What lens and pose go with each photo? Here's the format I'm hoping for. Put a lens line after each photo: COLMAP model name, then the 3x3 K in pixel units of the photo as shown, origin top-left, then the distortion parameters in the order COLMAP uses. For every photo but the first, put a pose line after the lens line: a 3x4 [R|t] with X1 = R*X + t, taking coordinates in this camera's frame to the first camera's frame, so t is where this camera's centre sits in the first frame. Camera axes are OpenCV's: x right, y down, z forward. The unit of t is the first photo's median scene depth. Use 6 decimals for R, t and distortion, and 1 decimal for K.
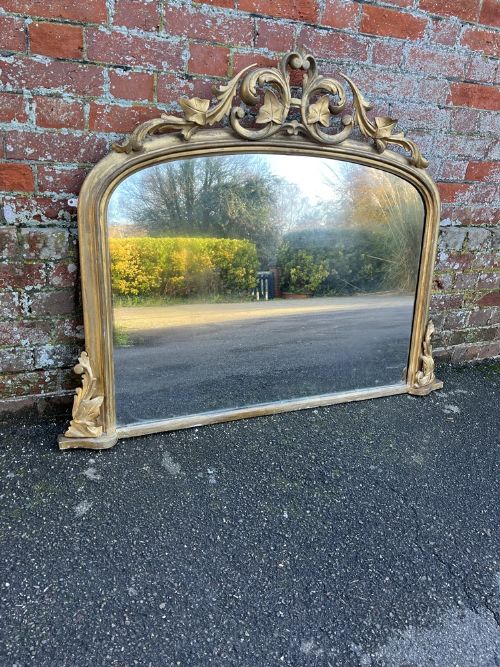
lens RADIAL K [[504.6, 0, 246.7], [0, 504.6, 327.9], [0, 0, 1]] dist [0.039326, -0.042499]
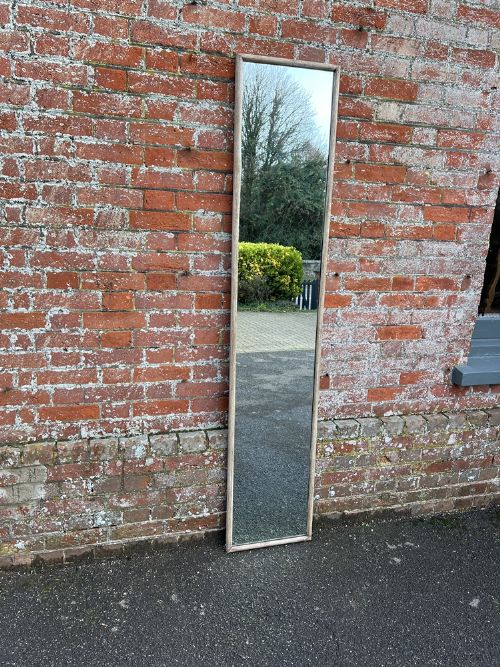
lens RADIAL K [[502.8, 0, 249.9], [0, 502.8, 335.0], [0, 0, 1]] dist [0.041904, -0.049508]
pose [[0.992345, -0.008114, -0.123231, 0.252042], [-0.012181, 0.986542, -0.163056, -0.252952], [0.122895, 0.163309, 0.978891, -0.548044]]
